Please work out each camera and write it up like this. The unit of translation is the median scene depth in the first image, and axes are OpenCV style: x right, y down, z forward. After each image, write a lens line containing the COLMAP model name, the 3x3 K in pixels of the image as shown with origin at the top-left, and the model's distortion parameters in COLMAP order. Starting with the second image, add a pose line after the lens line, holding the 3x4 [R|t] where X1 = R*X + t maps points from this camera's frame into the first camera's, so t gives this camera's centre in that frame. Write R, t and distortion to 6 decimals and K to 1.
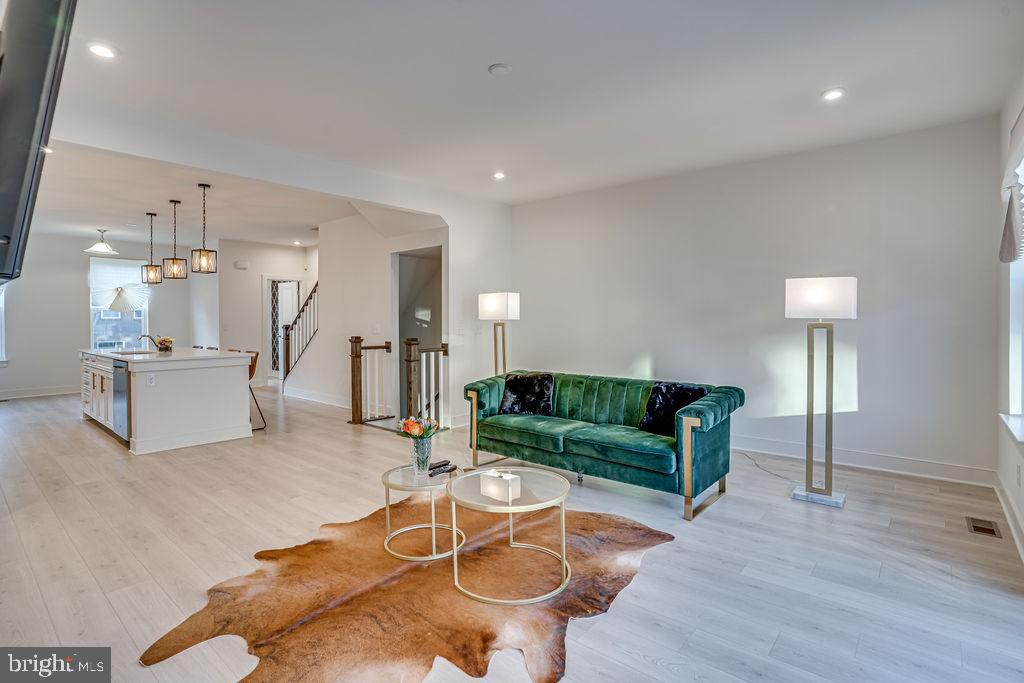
lens RADIAL K [[517.3, 0, 511.6], [0, 517.3, 324.6], [0, 0, 1]] dist [-0.062696, 0.045129]
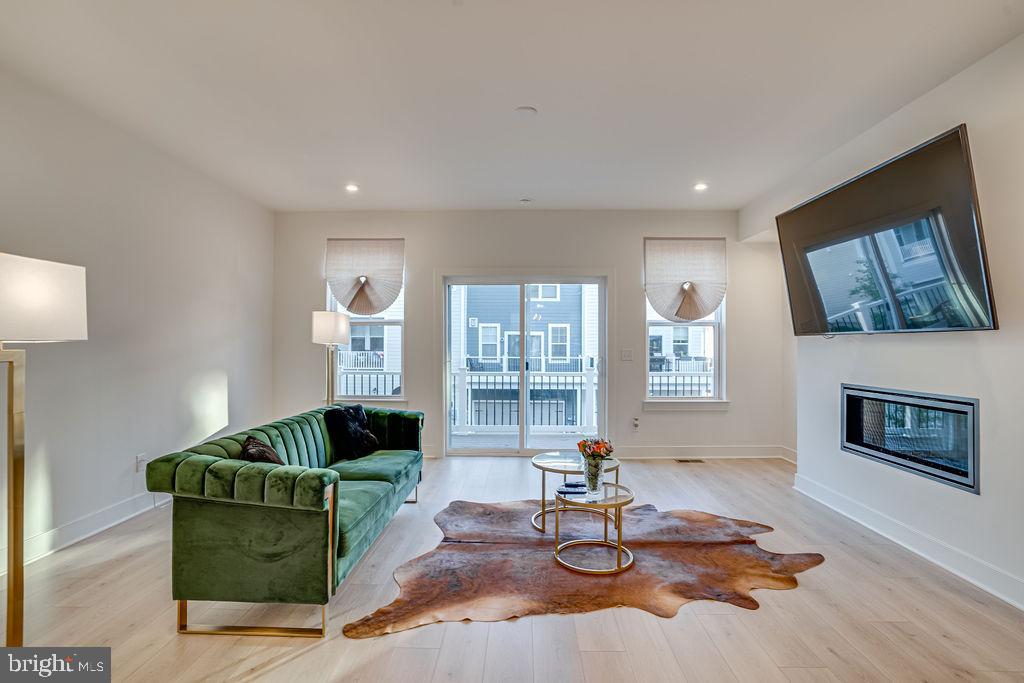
lens RADIAL K [[509.2, 0, 516.6], [0, 509.2, 336.3], [0, 0, 1]] dist [-0.075528, 0.039832]
pose [[-0.648878, 0.015088, 0.760743, -0.272017], [0.007974, 0.999883, -0.013030, -0.002412], [-0.760851, -0.002389, -0.648923, 0.573152]]
